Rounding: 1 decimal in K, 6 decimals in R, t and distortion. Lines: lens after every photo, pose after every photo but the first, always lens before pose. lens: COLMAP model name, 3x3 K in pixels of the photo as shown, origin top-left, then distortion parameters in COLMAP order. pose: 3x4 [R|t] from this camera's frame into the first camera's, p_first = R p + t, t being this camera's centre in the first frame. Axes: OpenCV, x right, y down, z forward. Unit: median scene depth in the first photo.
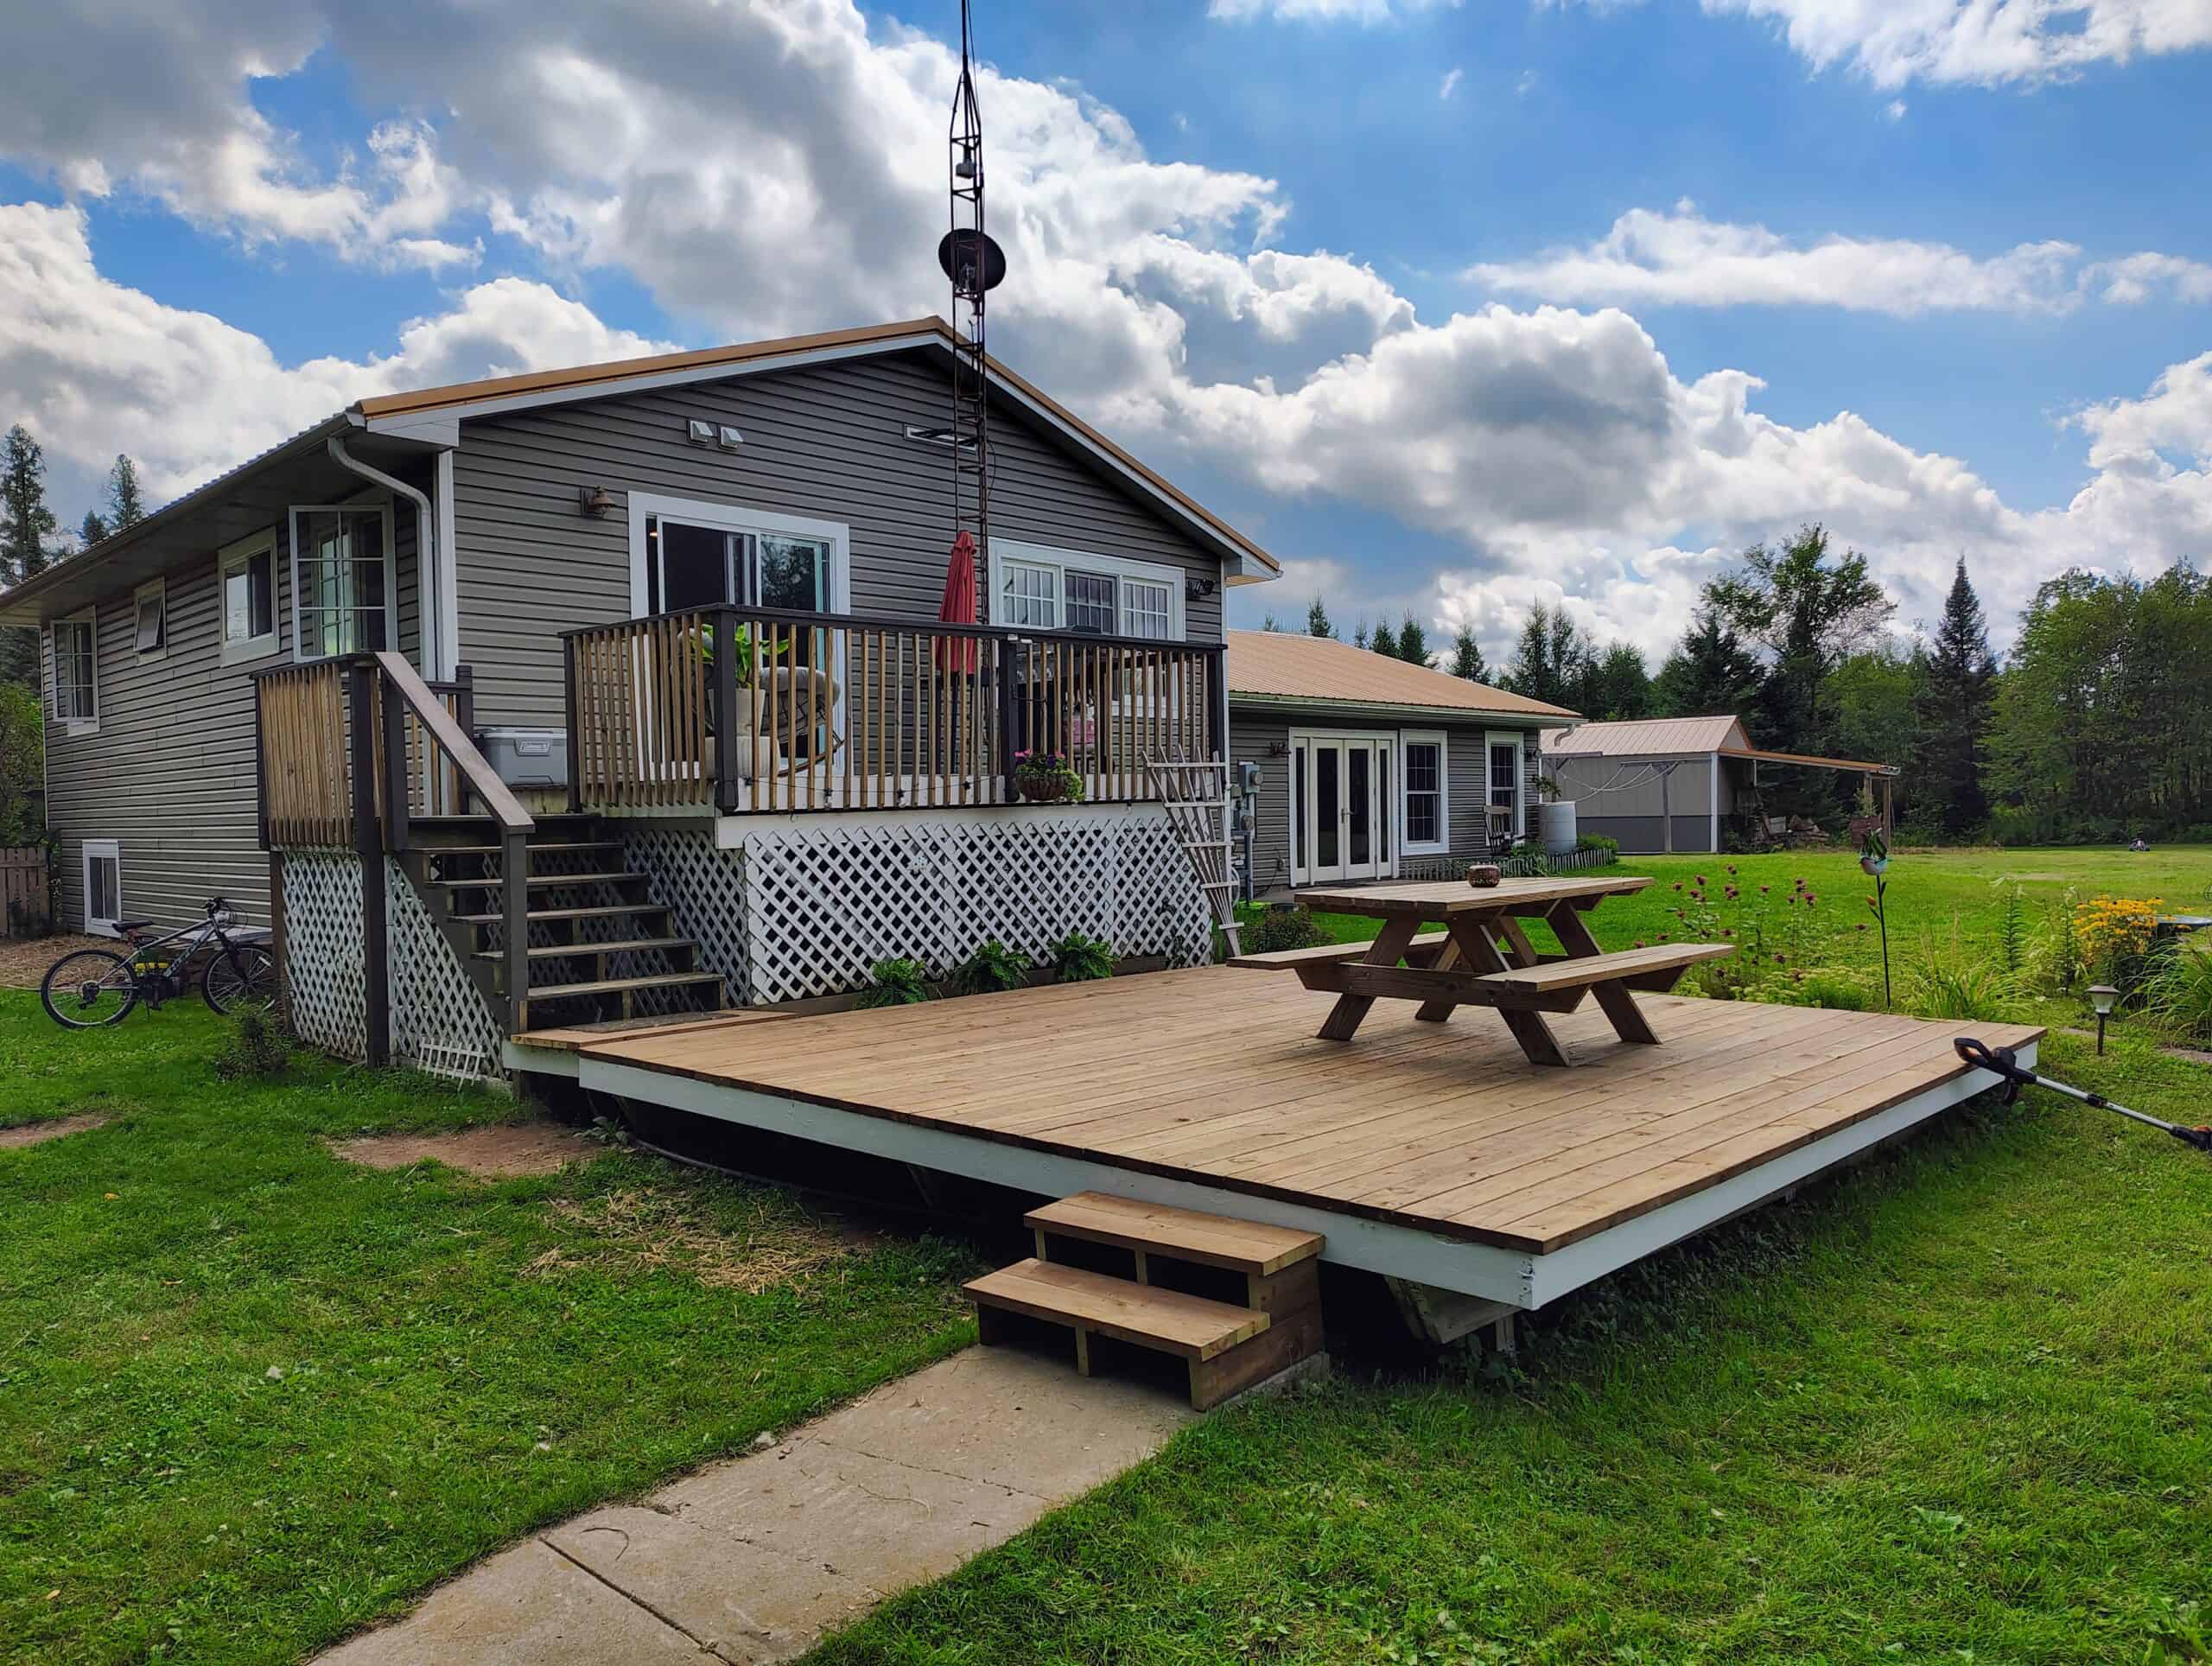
lens RADIAL K [[1531.7, 0, 1106.0], [0, 1531.7, 833.0], [0, 0, 1]] dist [0.042129, 0.000454]
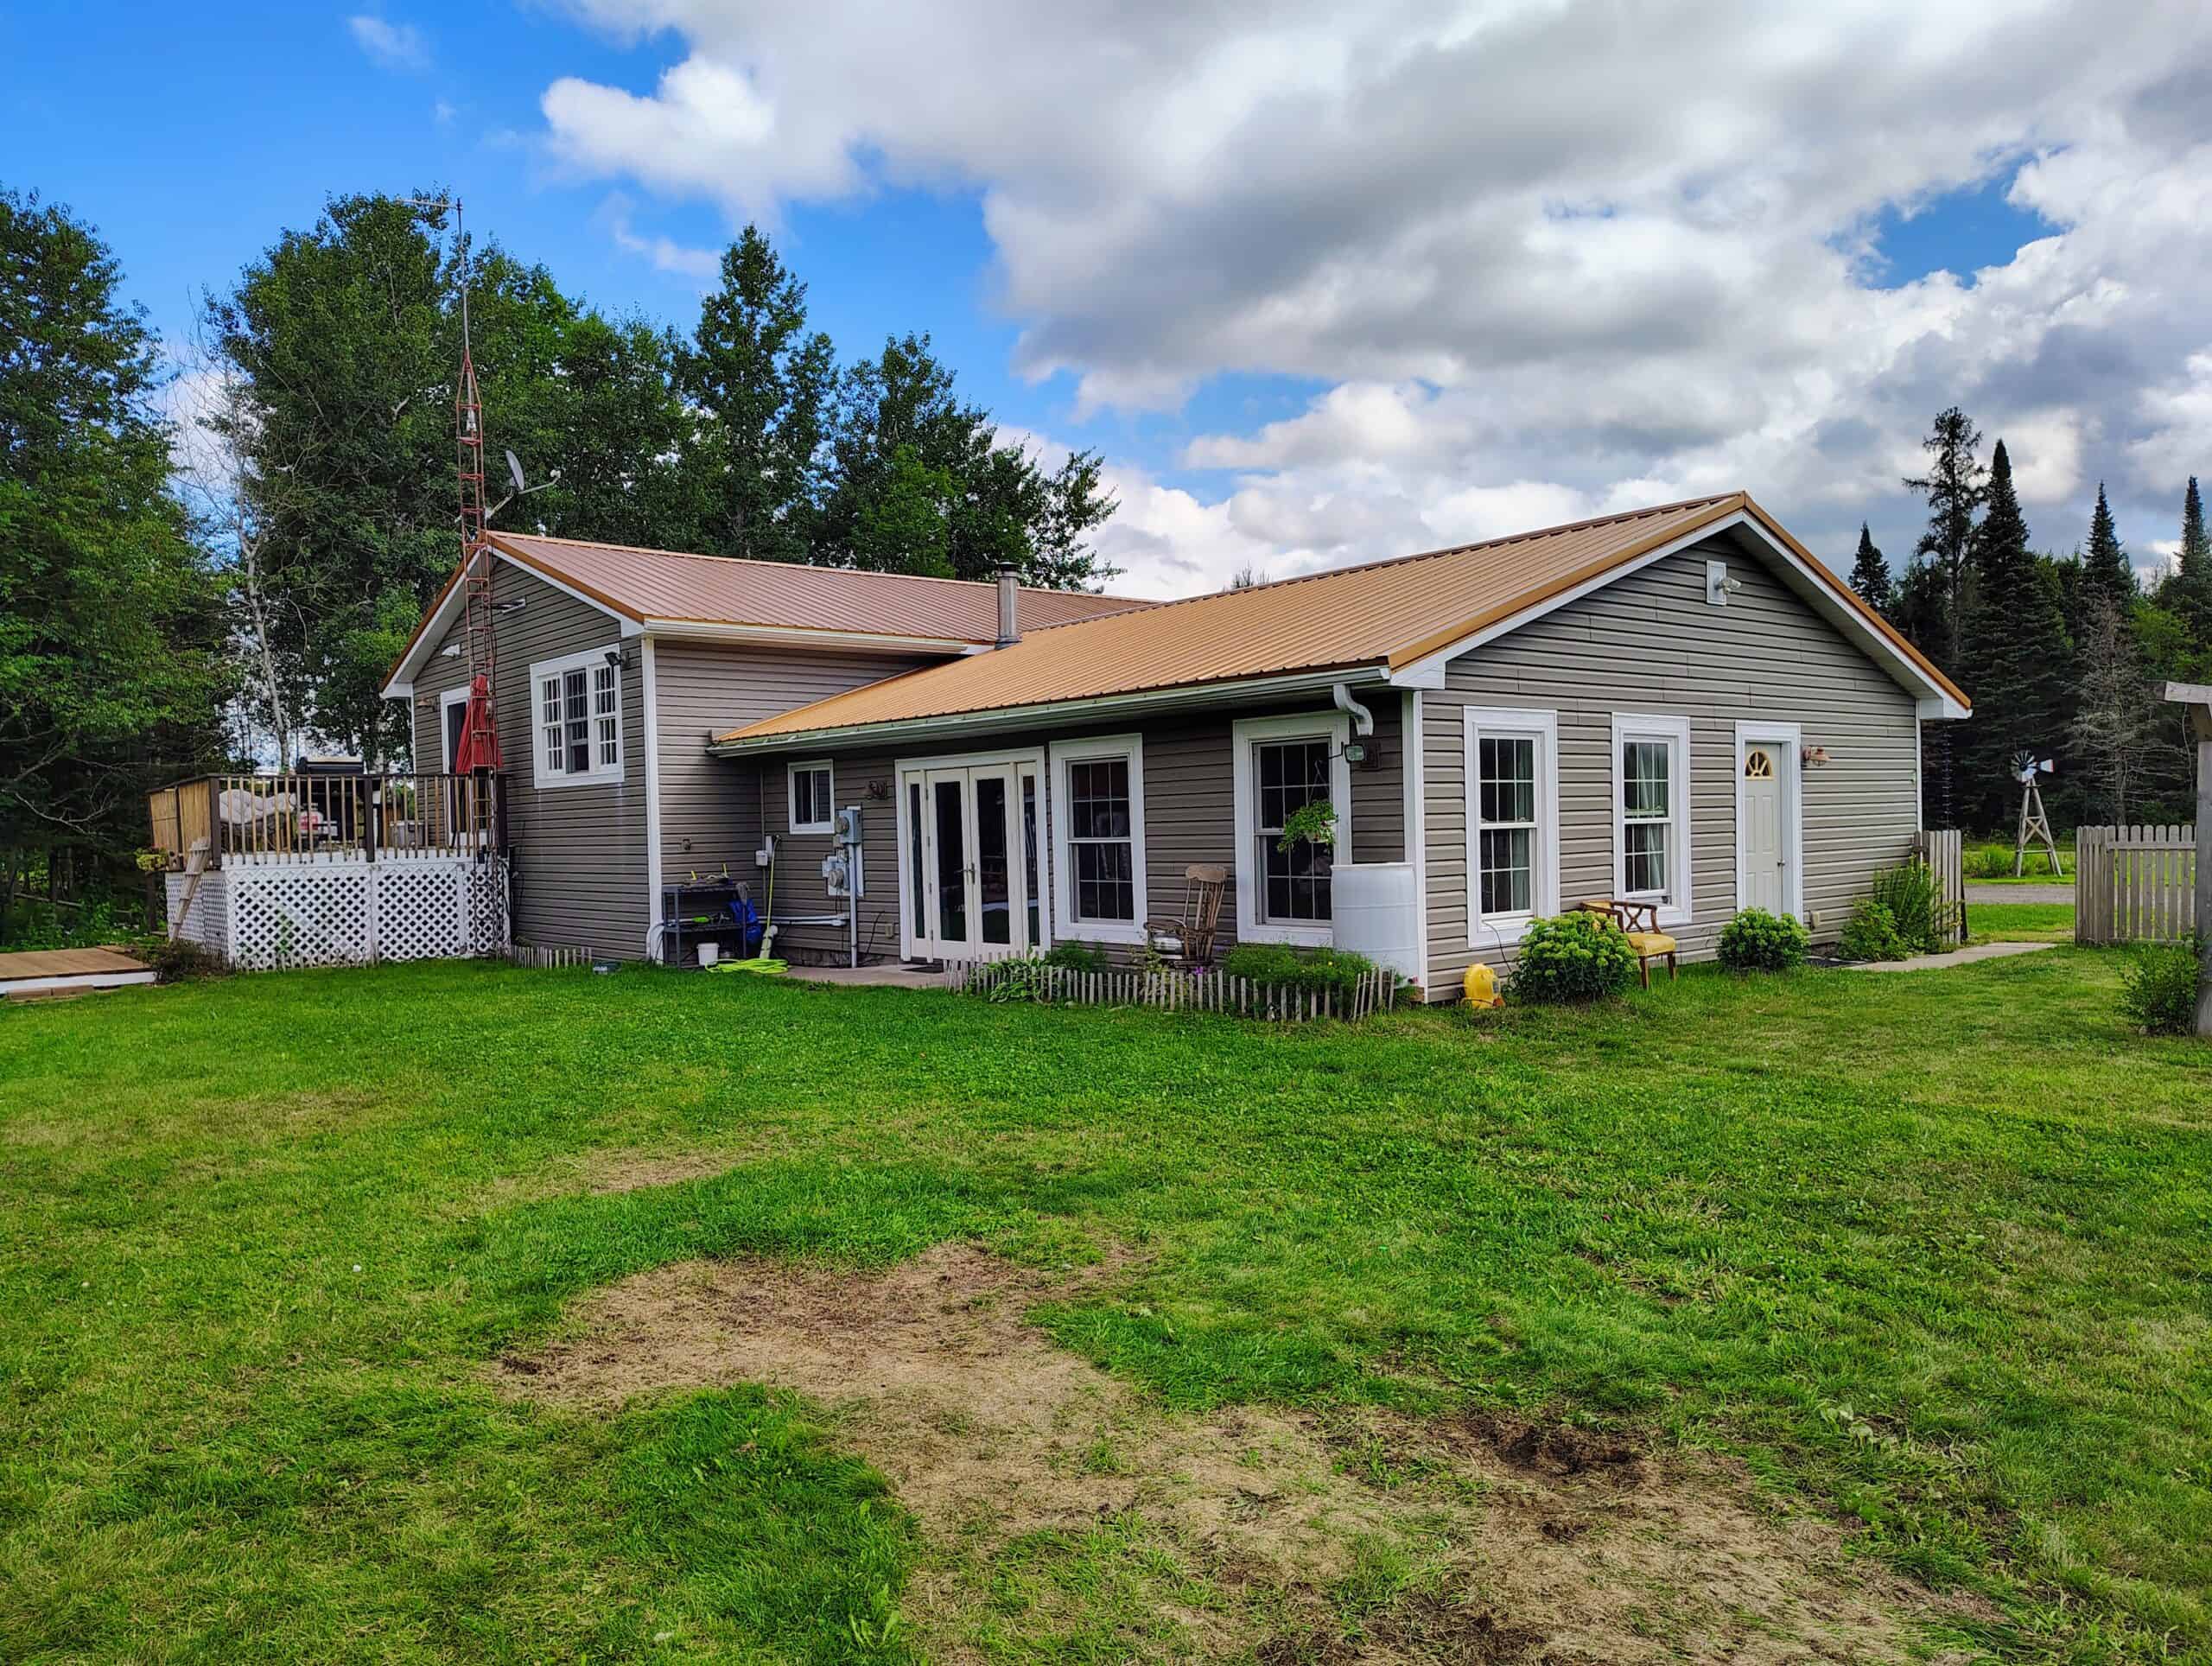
lens RADIAL K [[1531.7, 0, 1106.0], [0, 1531.7, 833.0], [0, 0, 1]] dist [0.042129, 0.000454]
pose [[-0.097846, 0.032271, -0.994678, 0.910031], [0.019927, 0.999337, 0.030462, -0.053629], [0.995002, -0.016840, -0.098424, 1.193068]]
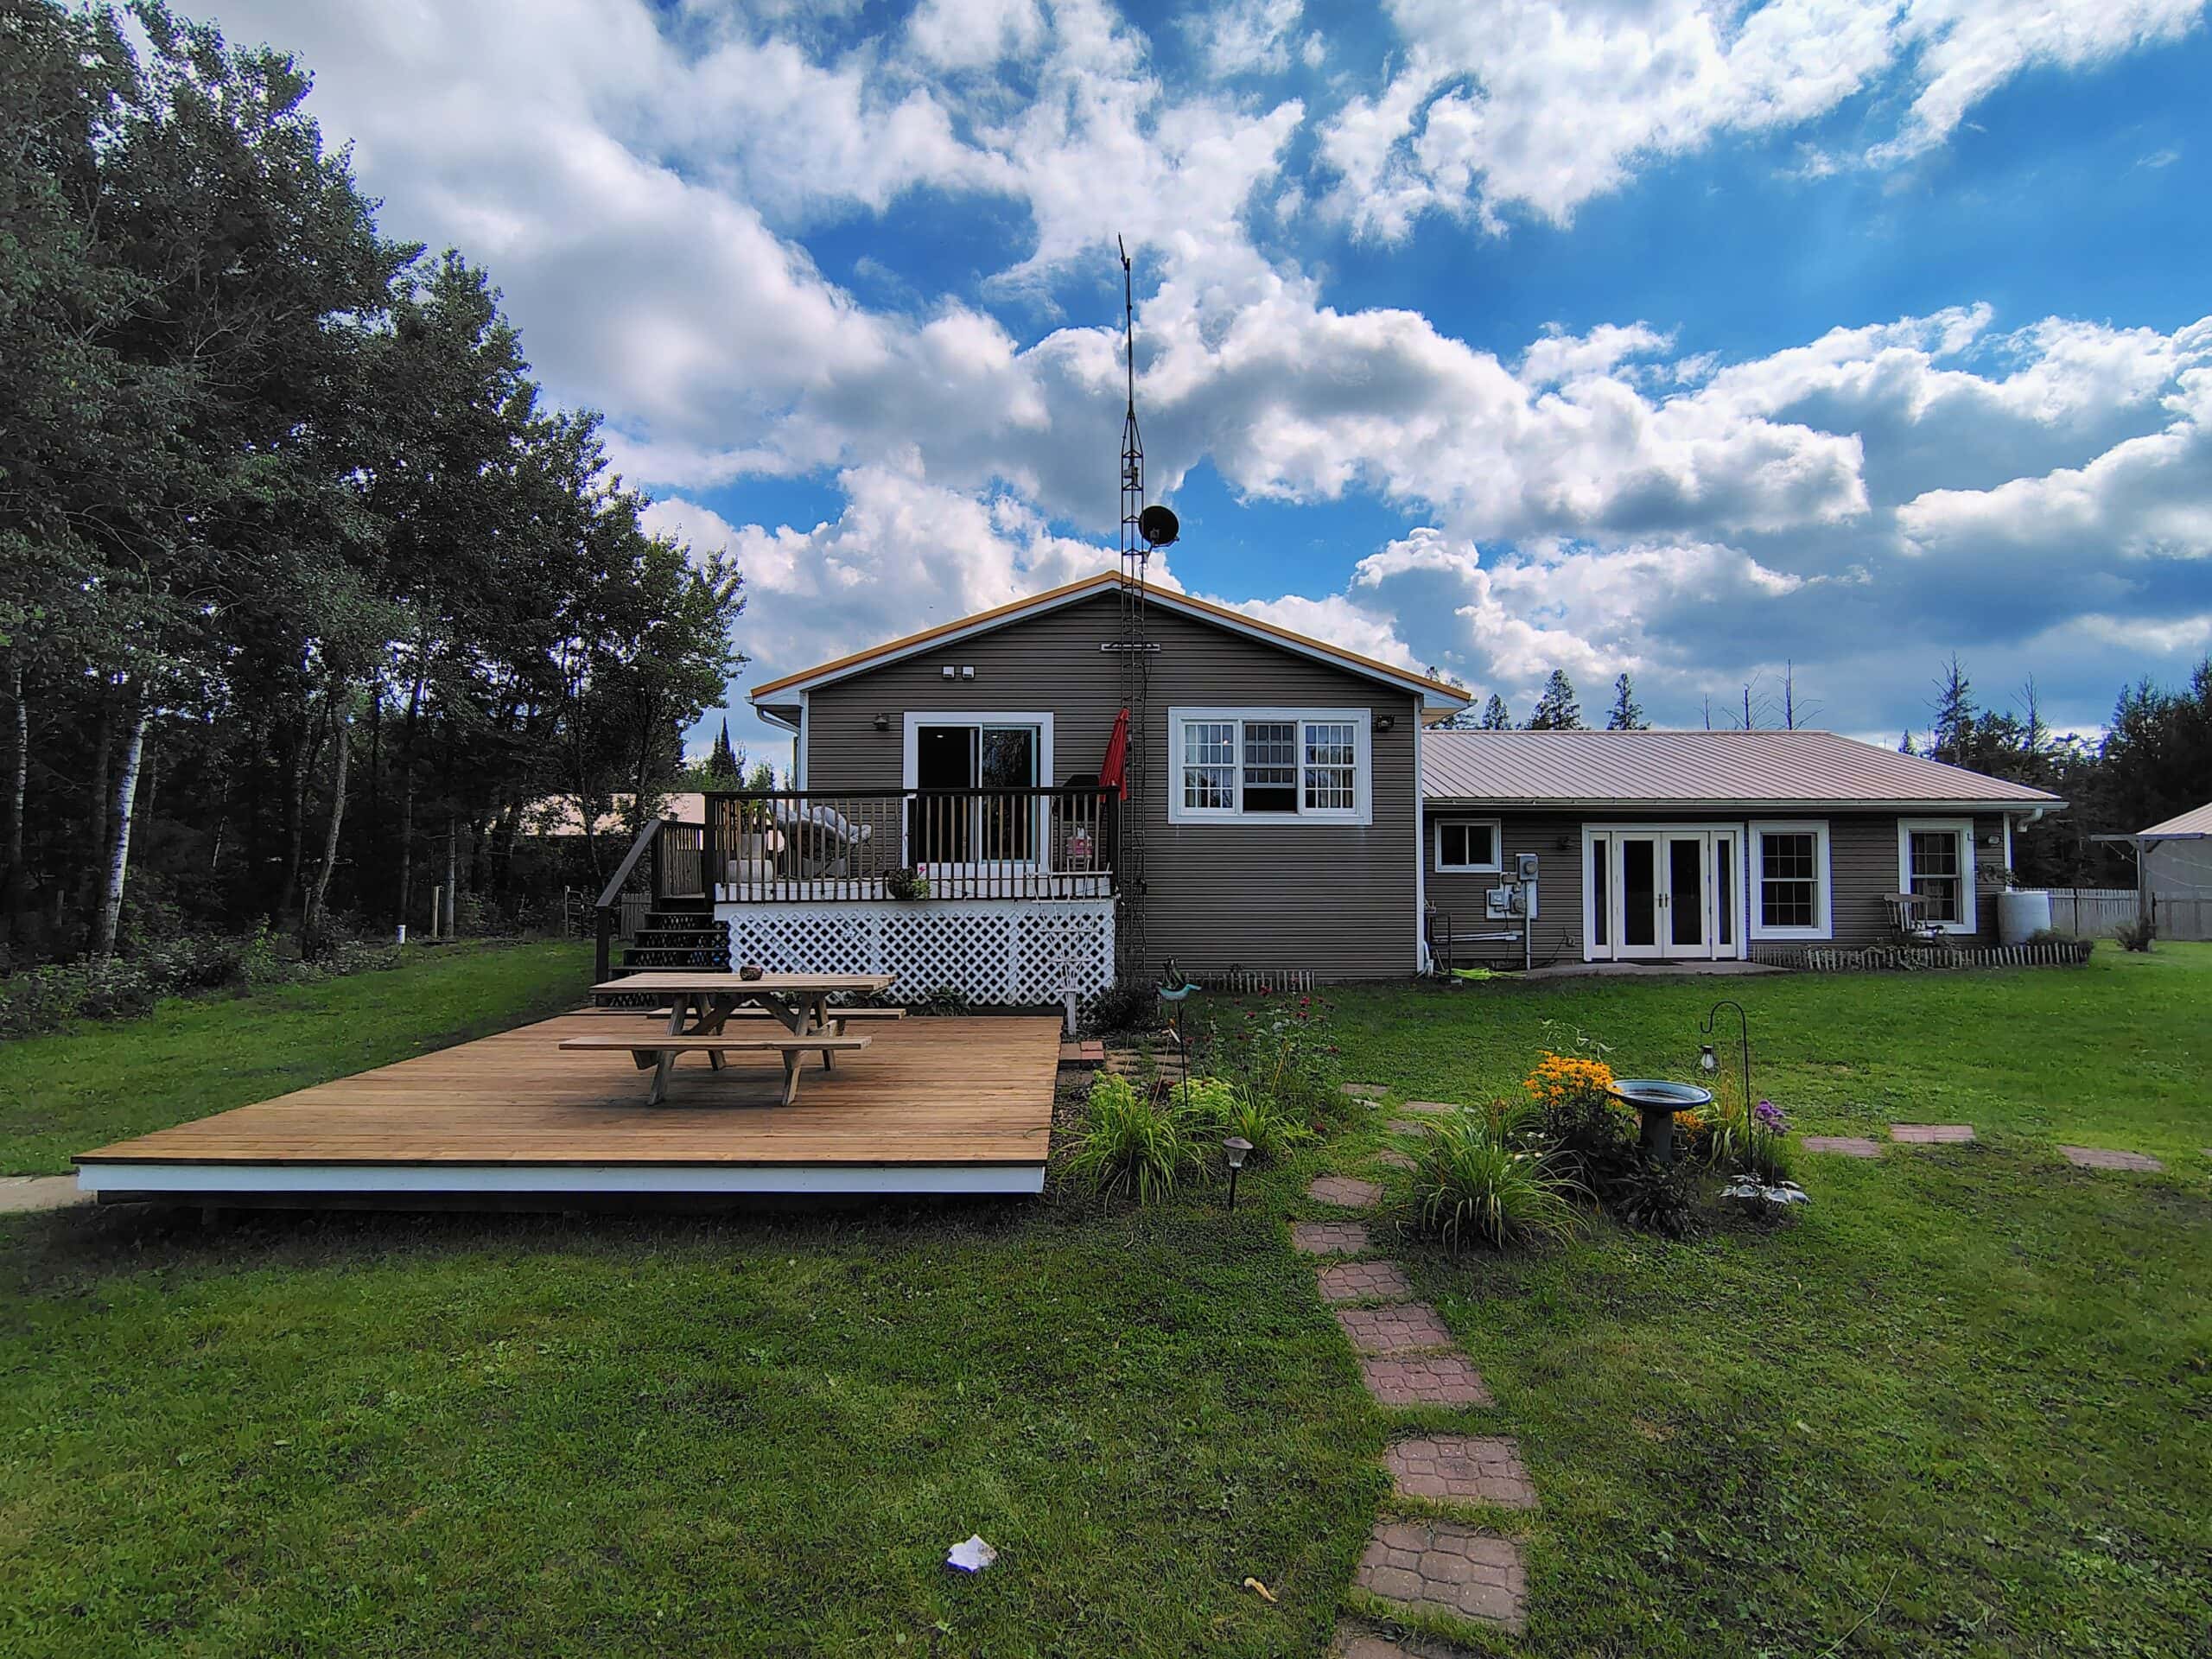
lens RADIAL K [[1041.8, 0, 1106.0], [0, 1041.8, 829.5], [0, 0, 1]] dist [-0.005170, 0.001093]
pose [[0.713910, -0.009279, -0.700176, 0.417497], [-0.021684, 0.999140, -0.035351, -0.028680], [0.699902, 0.040420, 0.713094, 0.182578]]
